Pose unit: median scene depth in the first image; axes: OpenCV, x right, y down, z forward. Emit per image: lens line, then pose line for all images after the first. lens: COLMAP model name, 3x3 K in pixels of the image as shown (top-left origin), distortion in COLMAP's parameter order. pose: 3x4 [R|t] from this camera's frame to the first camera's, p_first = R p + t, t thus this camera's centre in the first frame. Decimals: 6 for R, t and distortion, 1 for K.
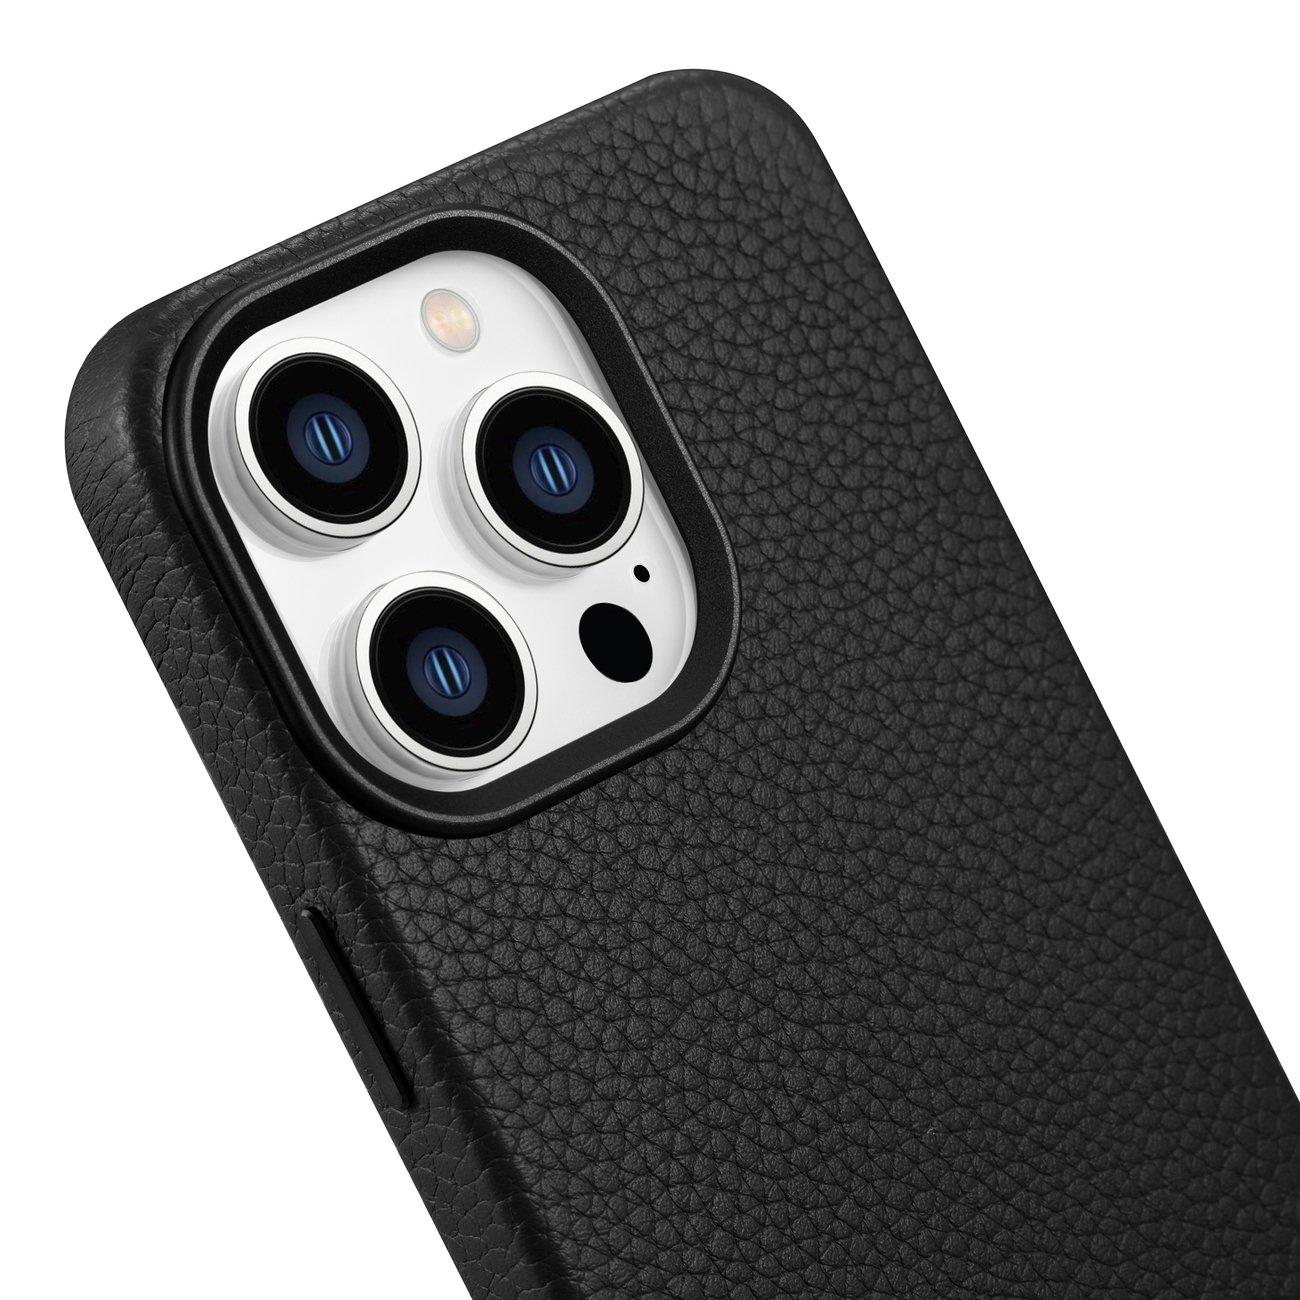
lens RADIAL K [[6232.7, 0, 650.0], [0, 6232.7, 650.0], [0, 0, 1]] dist [0.149271, -7.853852]
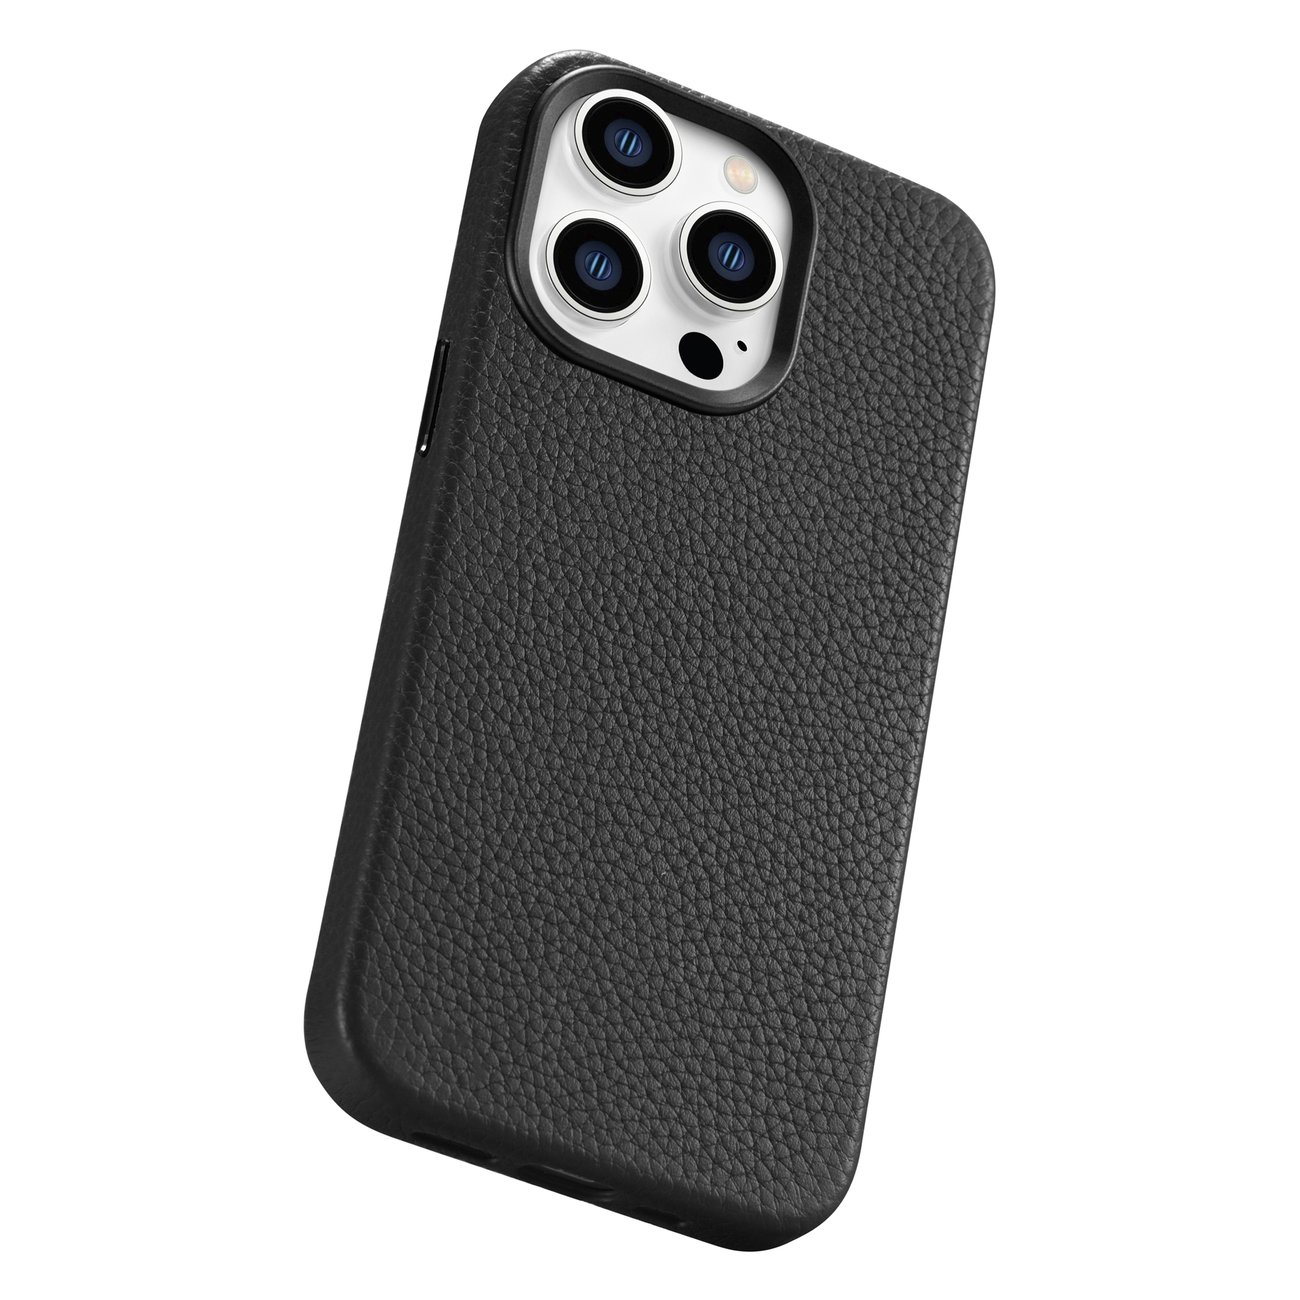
lens RADIAL K [[6232.7, 0, 650.0], [0, 6232.7, 650.0], [0, 0, 1]] dist [0.149271, -7.853852]
pose [[0.794564, 0.476705, -0.376059, 0.635101], [-0.590992, 0.749252, -0.298914, 0.552706], [0.139270, 0.459755, 0.877057, -0.428225]]
